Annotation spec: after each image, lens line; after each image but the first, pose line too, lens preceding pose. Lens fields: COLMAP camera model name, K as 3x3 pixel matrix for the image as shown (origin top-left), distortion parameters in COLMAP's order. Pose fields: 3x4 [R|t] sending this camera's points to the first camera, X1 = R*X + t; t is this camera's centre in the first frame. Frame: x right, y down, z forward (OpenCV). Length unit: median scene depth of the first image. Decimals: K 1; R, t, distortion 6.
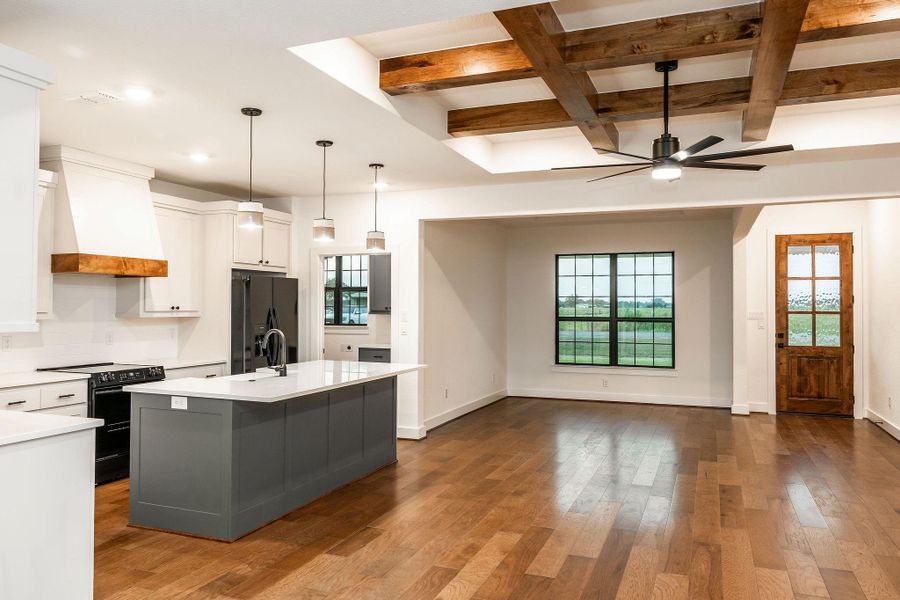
lens RADIAL K [[653.2, 0, 450.0], [0, 653.2, 300.0], [0, 0, 1]] dist [0.000424, -0.000139]
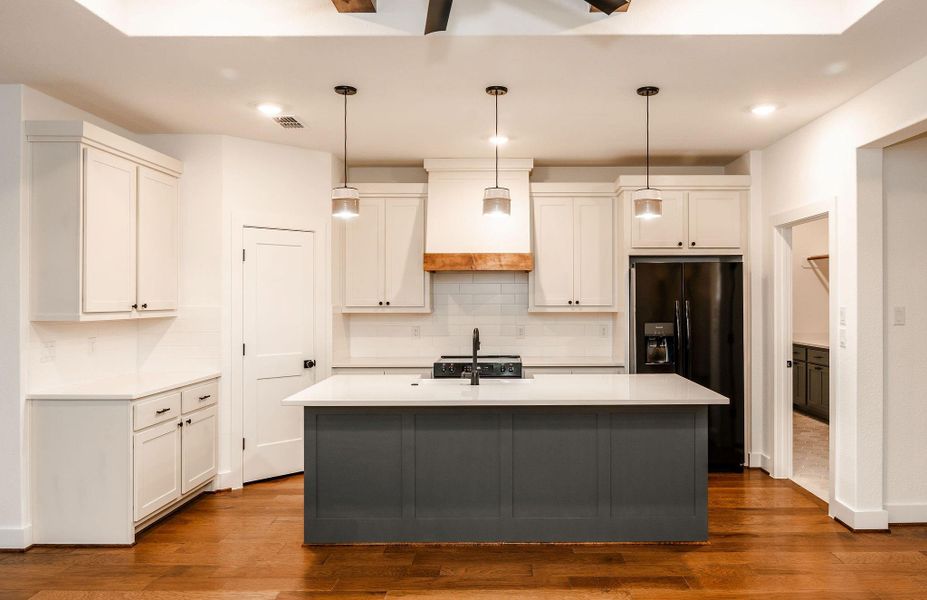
lens RADIAL K [[660.5, 0, 463.5], [0, 660.5, 300.0], [0, 0, 1]] dist [0.000194, 0.000116]
pose [[0.378390, -0.003108, -0.925641, 0.425814], [0.013668, 0.999904, 0.002230, 0.004887], [0.925545, -0.013496, 0.378396, 0.547108]]
